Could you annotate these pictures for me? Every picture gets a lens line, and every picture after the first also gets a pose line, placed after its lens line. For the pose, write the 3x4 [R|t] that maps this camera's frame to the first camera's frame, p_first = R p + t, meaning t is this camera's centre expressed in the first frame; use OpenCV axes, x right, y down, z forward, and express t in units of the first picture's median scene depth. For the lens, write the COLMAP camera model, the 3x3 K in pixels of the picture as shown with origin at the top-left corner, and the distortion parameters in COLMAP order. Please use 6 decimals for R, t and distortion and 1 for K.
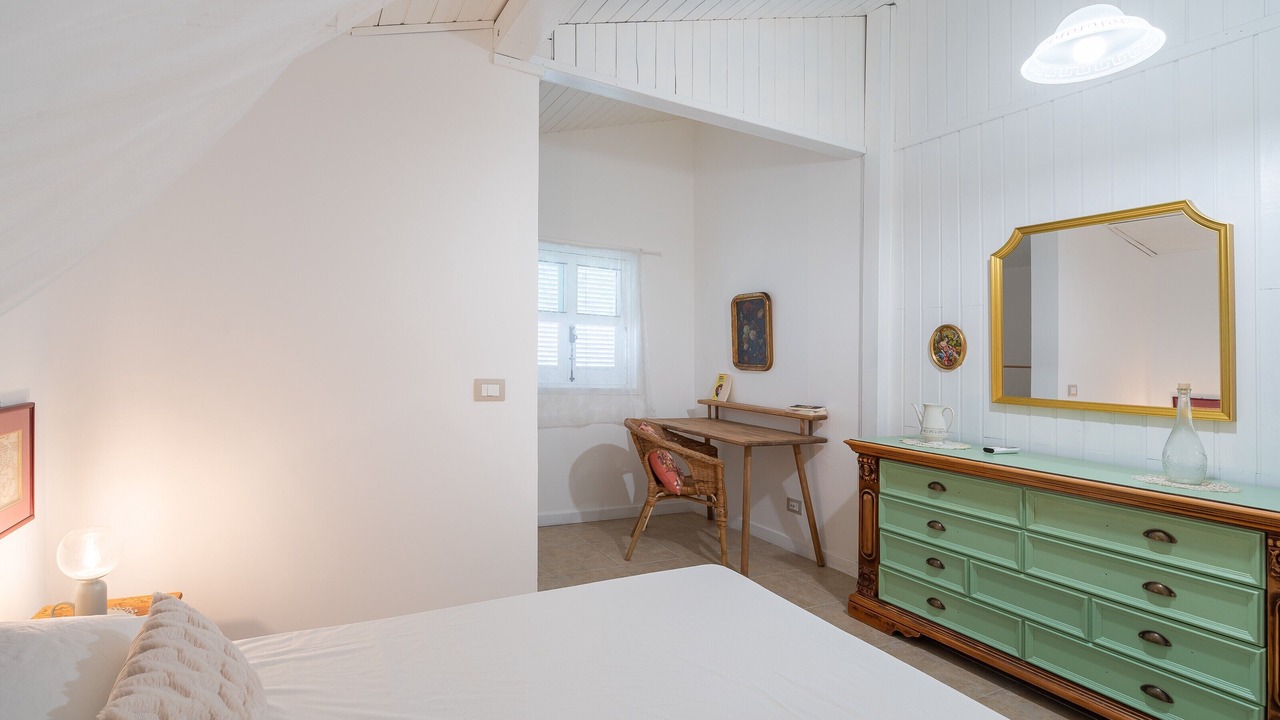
lens RADIAL K [[577.2, 0, 640.0], [0, 577.2, 361.1], [0, 0, 1]] dist [-0.000549, -0.000316]
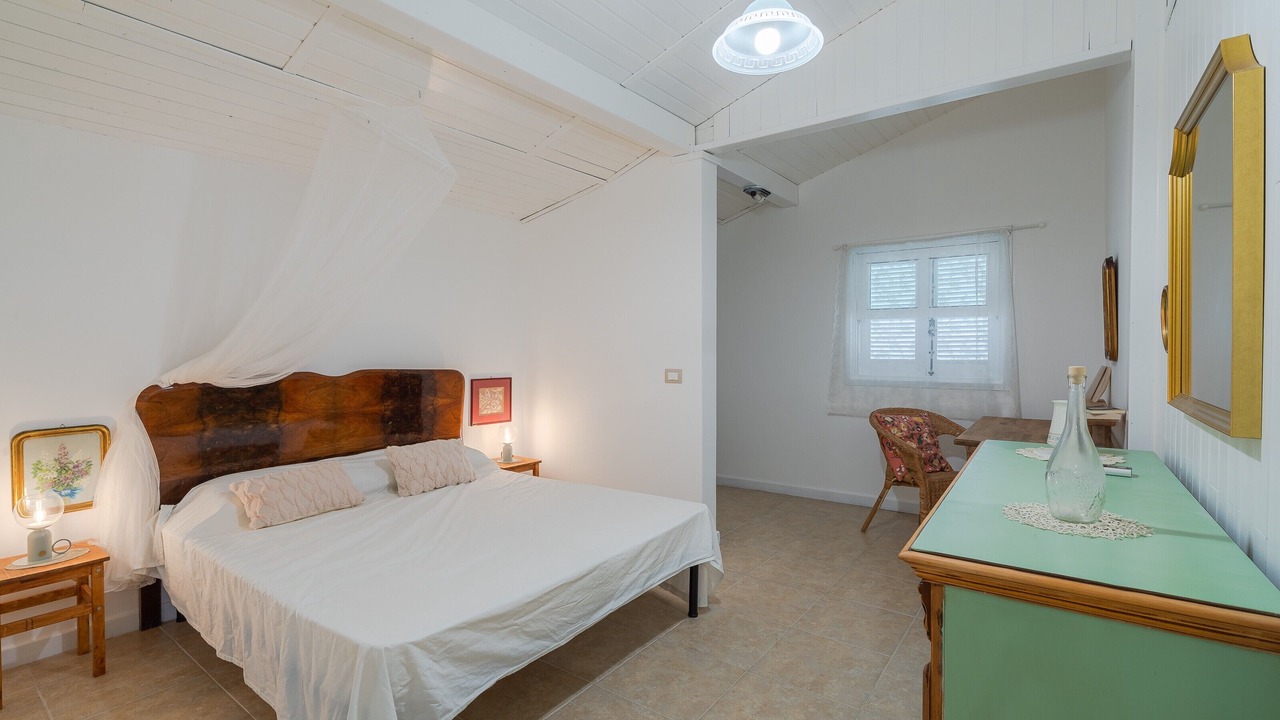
lens RADIAL K [[577.2, 0, 641.8], [0, 577.2, 358.1], [0, 0, 1]] dist [-0.000549, -0.000316]
pose [[0.485025, -0.019063, -0.874293, 0.516733], [0.016695, 0.999782, -0.012537, 0.009446], [0.874341, -0.008515, 0.485237, 0.082222]]
